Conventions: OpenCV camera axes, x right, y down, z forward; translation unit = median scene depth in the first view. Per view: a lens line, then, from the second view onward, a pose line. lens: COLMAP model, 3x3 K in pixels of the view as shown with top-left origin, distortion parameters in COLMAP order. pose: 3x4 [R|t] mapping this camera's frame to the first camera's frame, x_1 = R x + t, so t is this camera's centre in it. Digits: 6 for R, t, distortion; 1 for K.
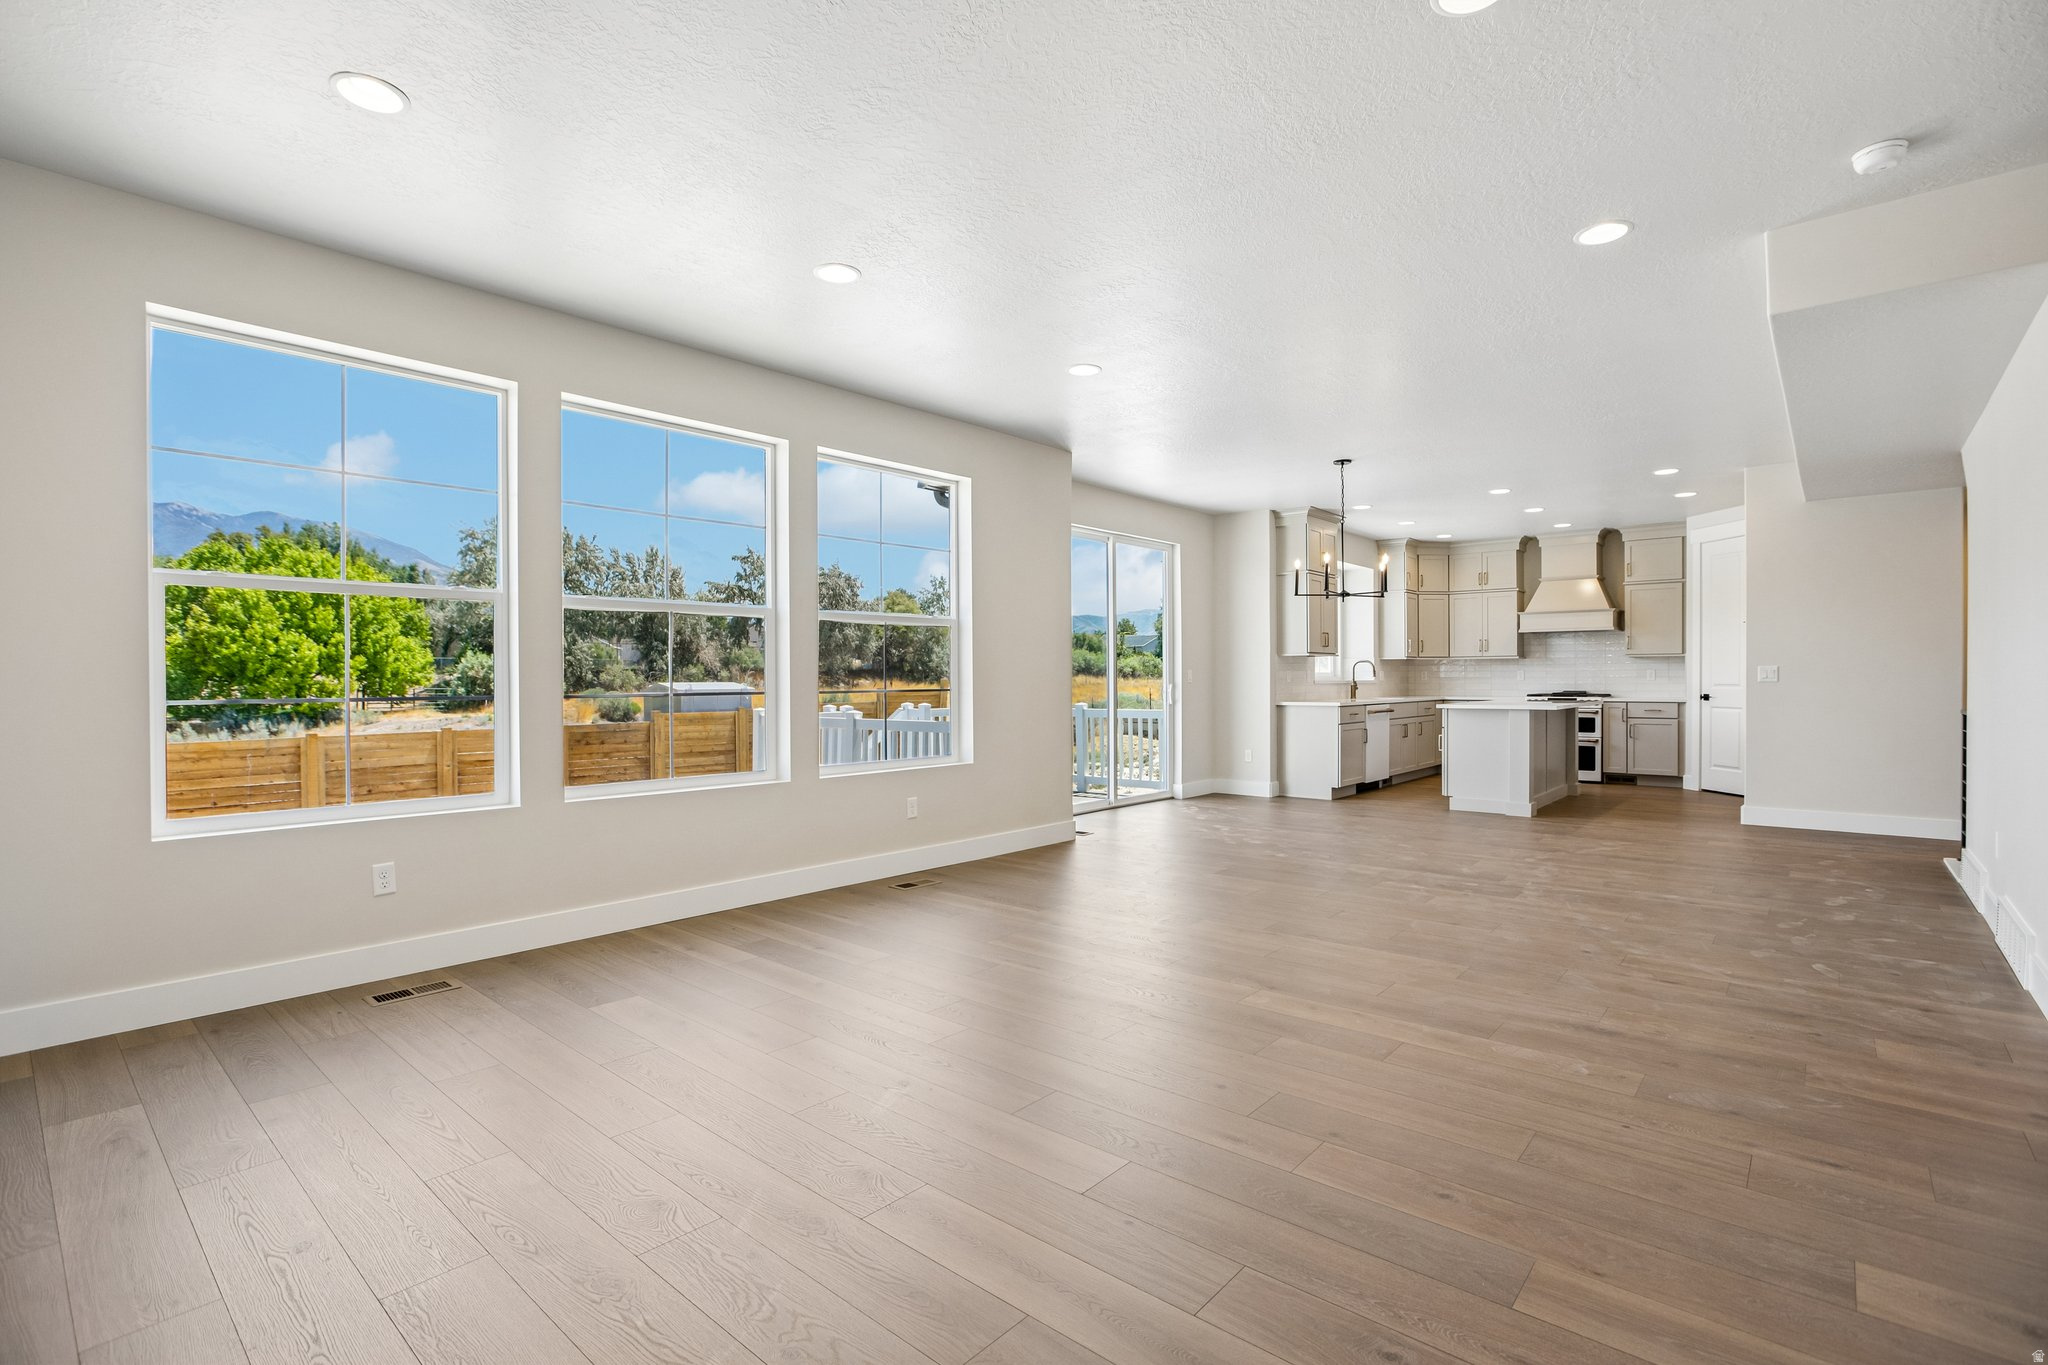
lens RADIAL K [[939.8, 0, 1031.9], [0, 939.8, 691.1], [0, 0, 1]] dist [-0.035300, 0.000968]
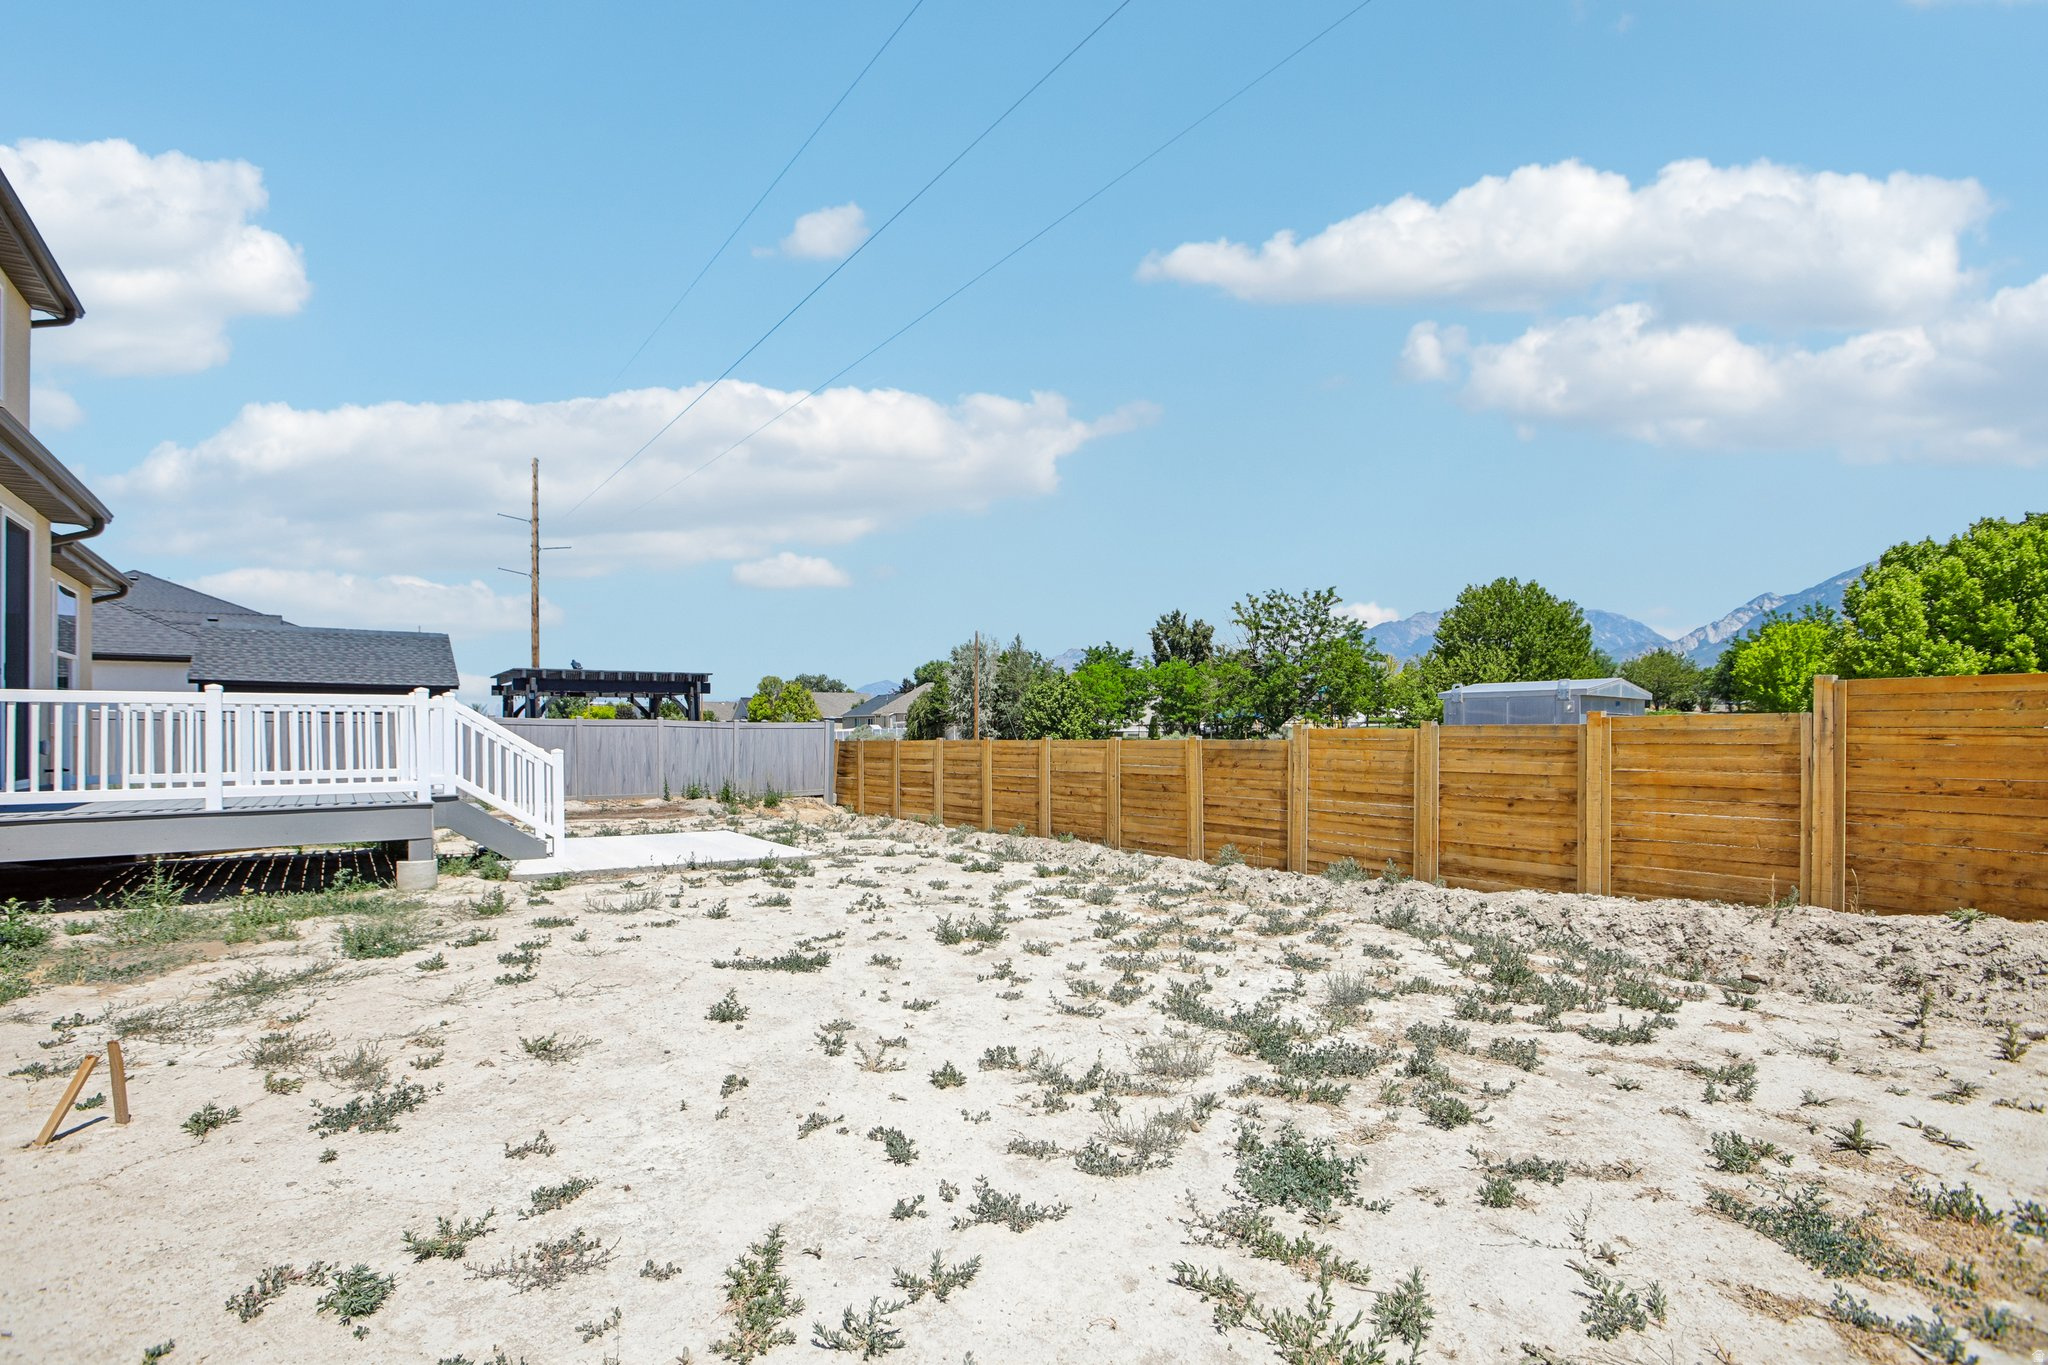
lens RADIAL K [[971.9, 0, 1029.0], [0, 971.9, 721.1], [0, 0, 1]] dist [-0.002088, 0.000106]
pose [[-0.202803, -0.000397, -0.979219, 0.653938], [-0.005904, 0.999982, 0.000817, 0.036620], [0.979202, 0.005947, -0.202802, 1.845262]]
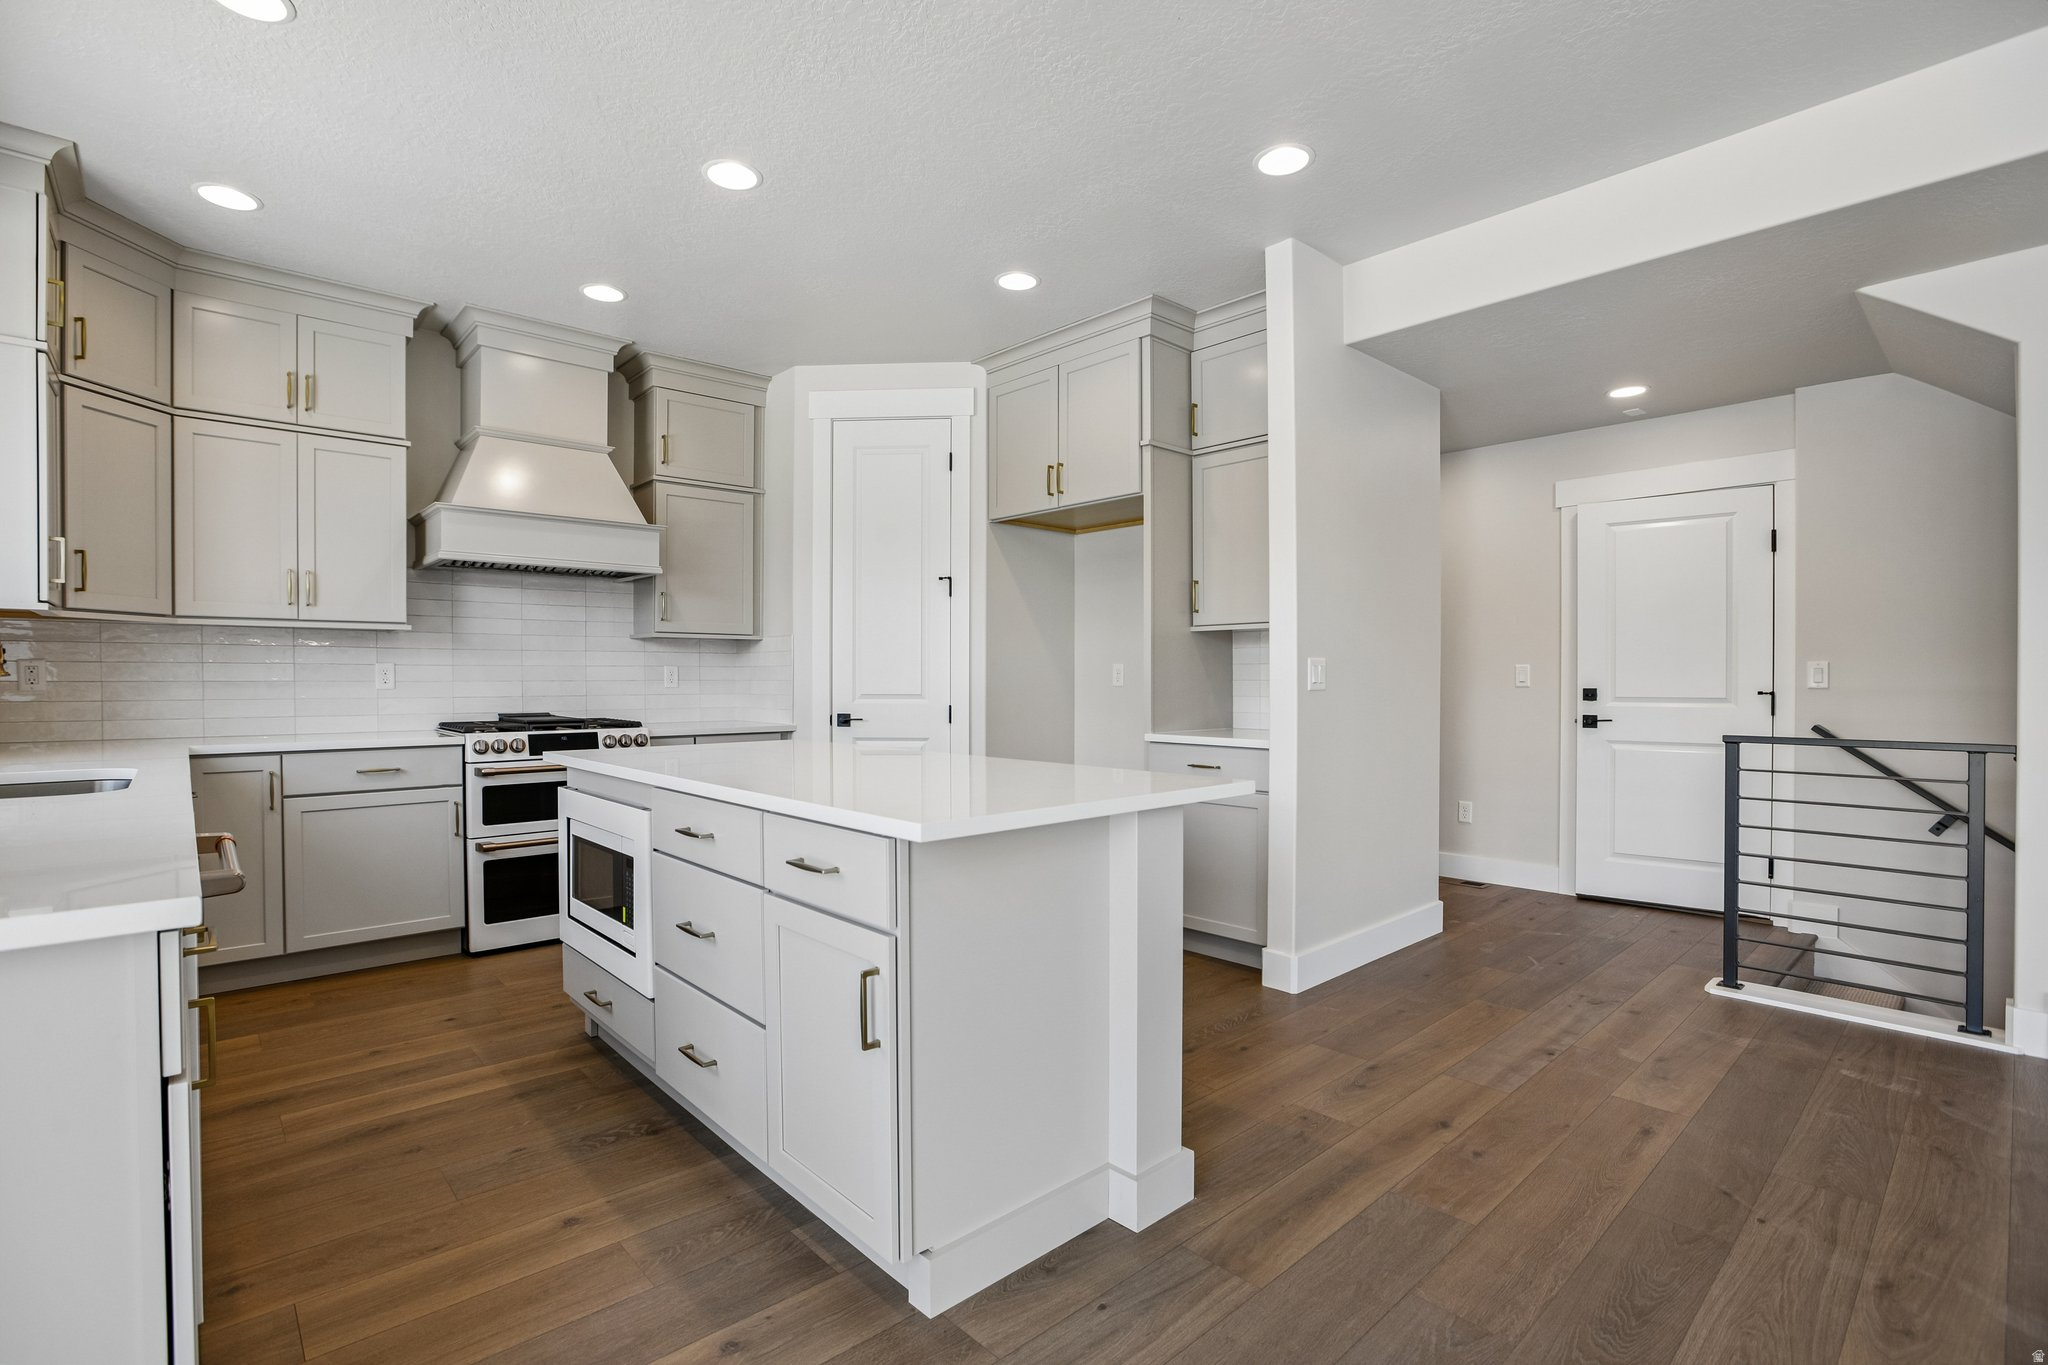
lens RADIAL K [[954.8, 0, 1019.1], [0, 954.8, 687.4], [0, 0, 1]] dist [-0.046543, 0.015609]
pose [[0.123170, -0.005231, 0.992372, 0.195885], [0.015001, 0.999882, 0.003409, -0.010734], [-0.992272, 0.014467, 0.123234, 0.767647]]
